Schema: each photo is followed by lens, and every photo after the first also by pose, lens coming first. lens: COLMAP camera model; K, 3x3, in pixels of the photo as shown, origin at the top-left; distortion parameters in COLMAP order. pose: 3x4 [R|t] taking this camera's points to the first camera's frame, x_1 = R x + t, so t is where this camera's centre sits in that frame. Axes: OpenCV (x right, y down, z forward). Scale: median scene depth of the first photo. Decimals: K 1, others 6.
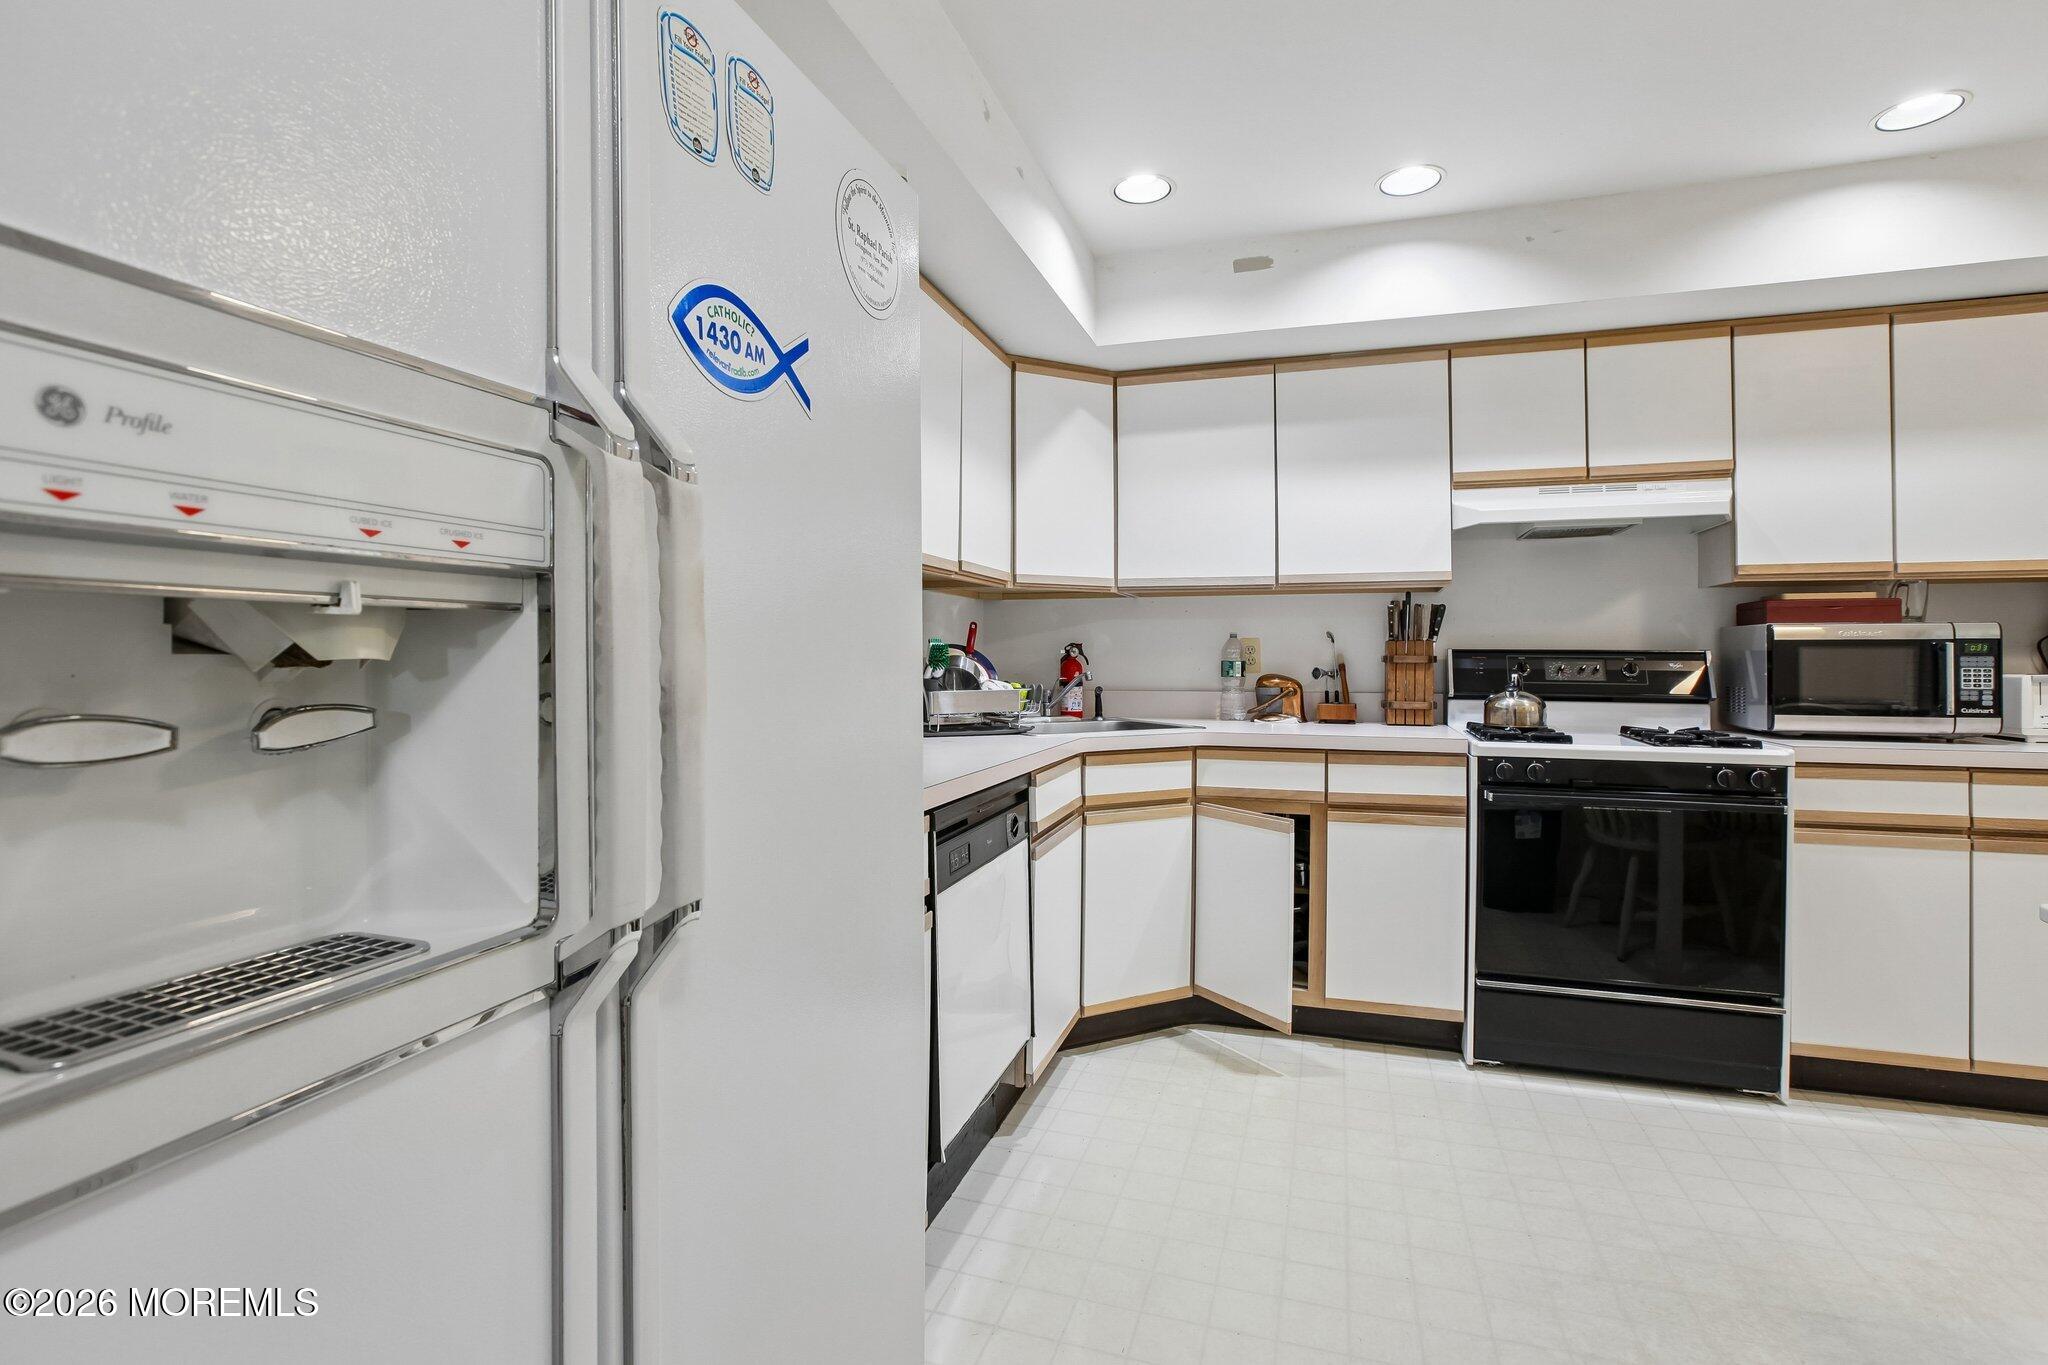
lens RADIAL K [[933.5, 0, 1012.6], [0, 933.5, 662.3], [0, 0, 1]] dist [-0.020795, -0.000038]
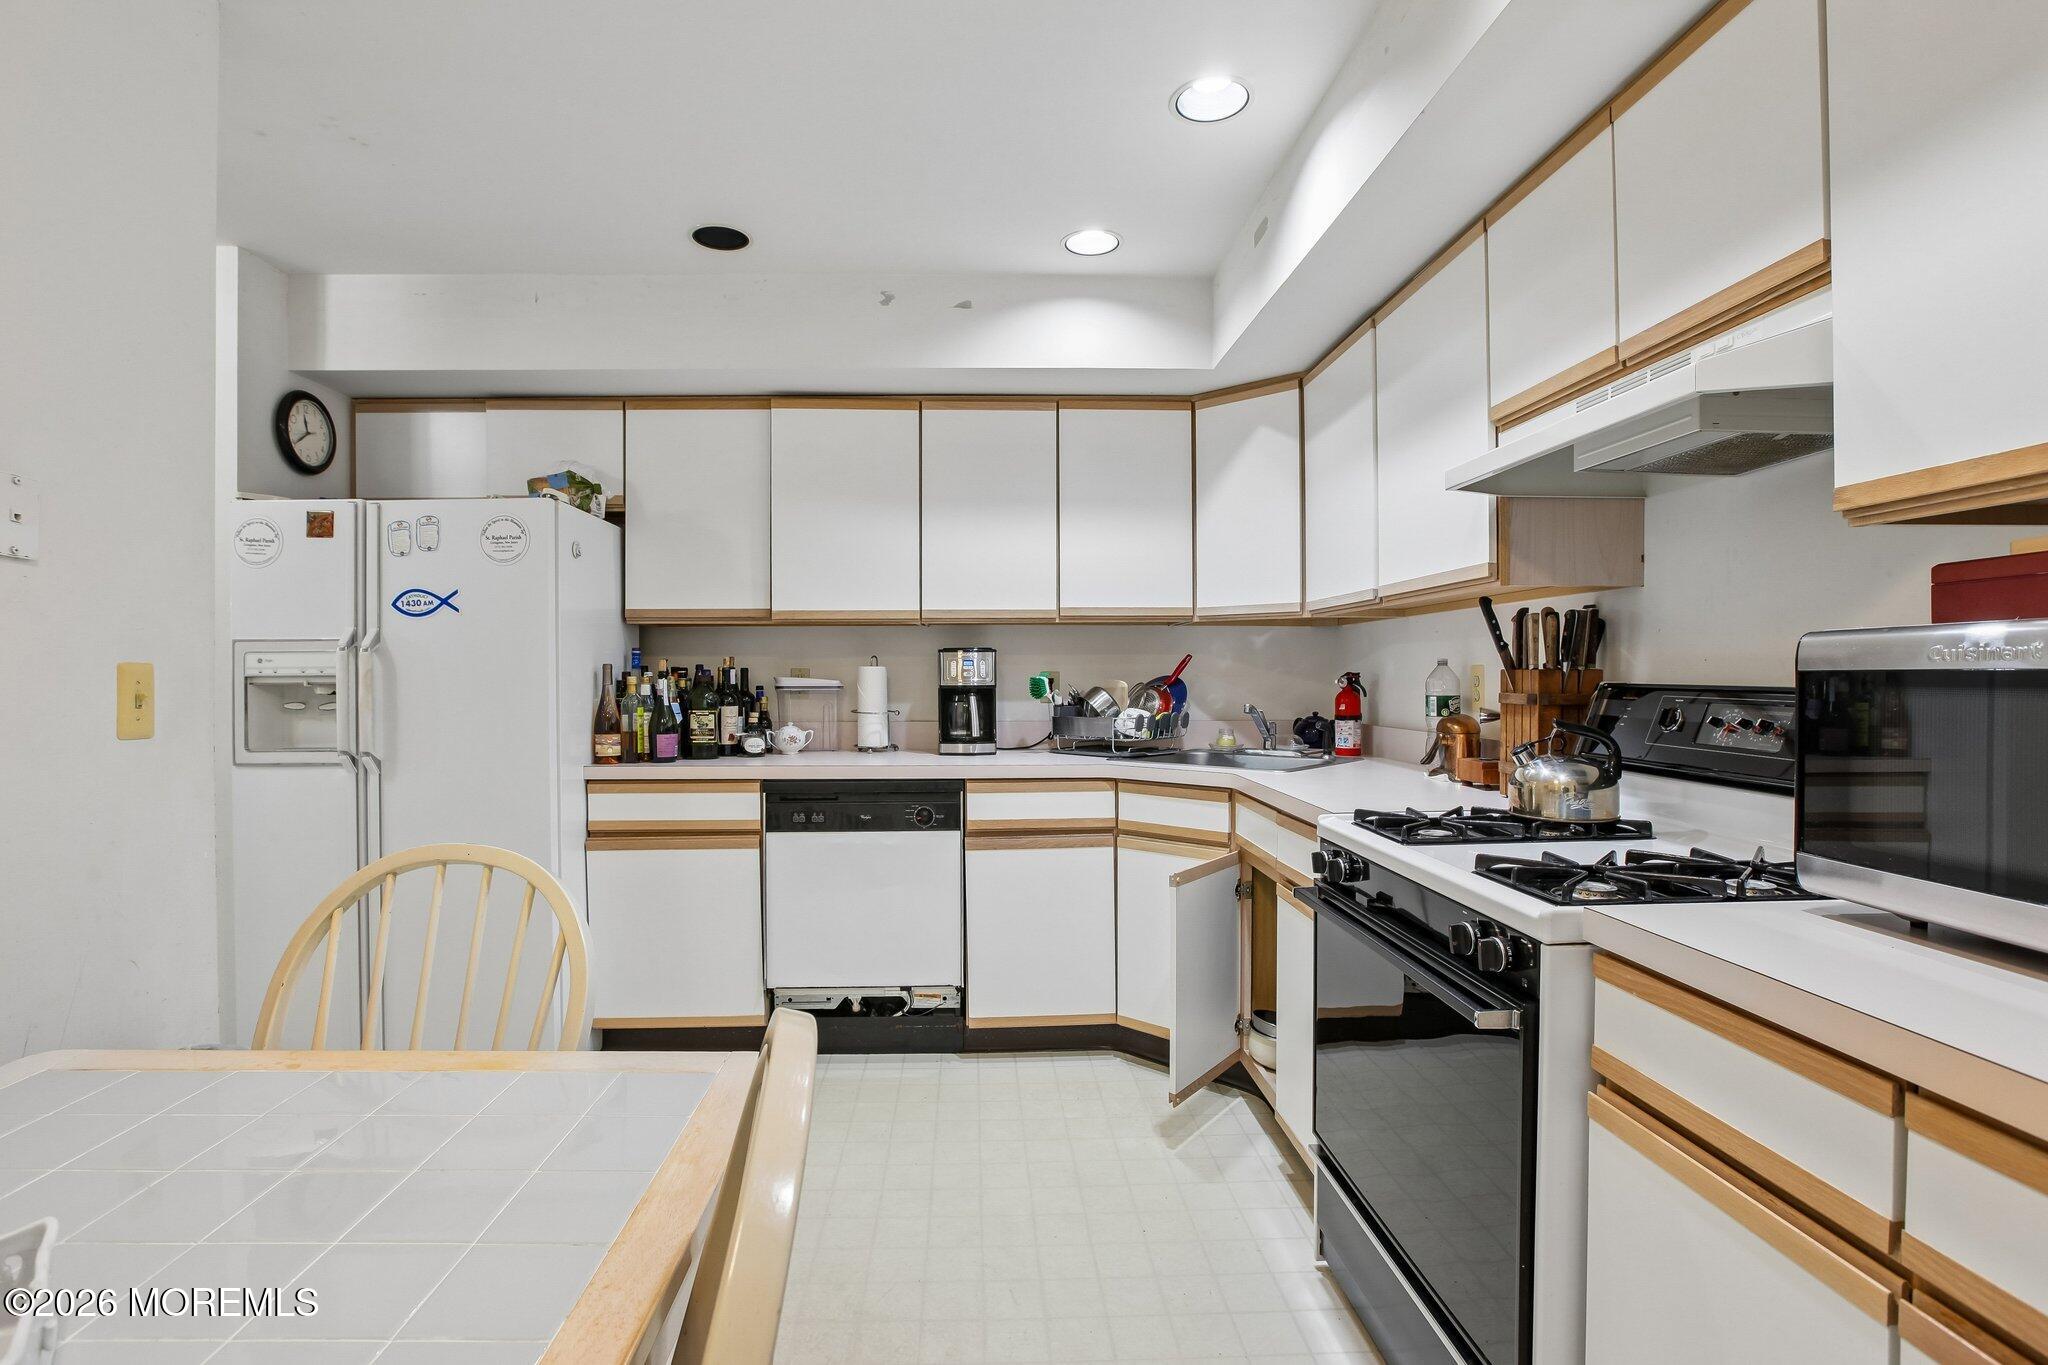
lens RADIAL K [[933.5, 0, 1010.0], [0, 933.5, 689.5], [0, 0, 1]] dist [-0.020795, -0.000038]
pose [[0.365521, 0.011158, -0.930736, 1.116644], [-0.001870, 0.999935, 0.011253, -0.018775], [0.930801, -0.002373, 0.365518, 0.535159]]
